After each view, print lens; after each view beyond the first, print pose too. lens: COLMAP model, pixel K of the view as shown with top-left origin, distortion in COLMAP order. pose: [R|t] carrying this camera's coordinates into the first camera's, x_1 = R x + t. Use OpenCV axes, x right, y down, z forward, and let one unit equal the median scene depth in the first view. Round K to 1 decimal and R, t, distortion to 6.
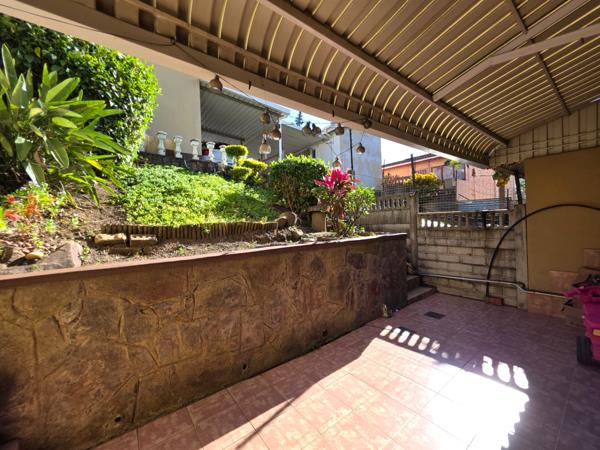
lens RADIAL K [[241.0, 0, 296.7], [0, 241.0, 224.9], [0, 0, 1]] dist [0.007770, -0.001746]
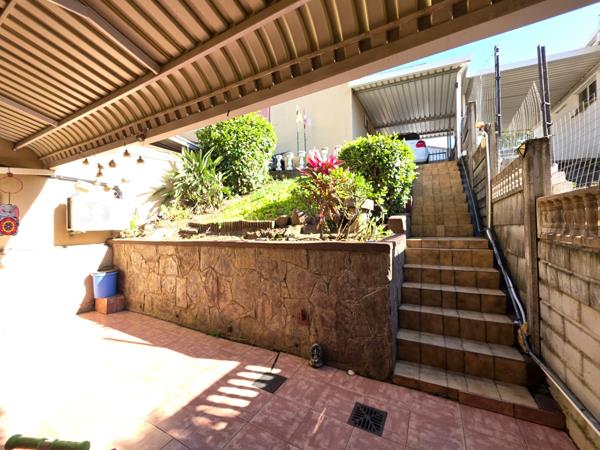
lens RADIAL K [[241.0, 0, 297.7], [0, 241.0, 224.1], [0, 0, 1]] dist [0.007770, -0.001746]
pose [[0.410412, 0.015476, -0.911769, 1.462059], [-0.006193, 0.999880, 0.014184, -0.021882], [0.911879, -0.000175, 0.410458, 1.055416]]
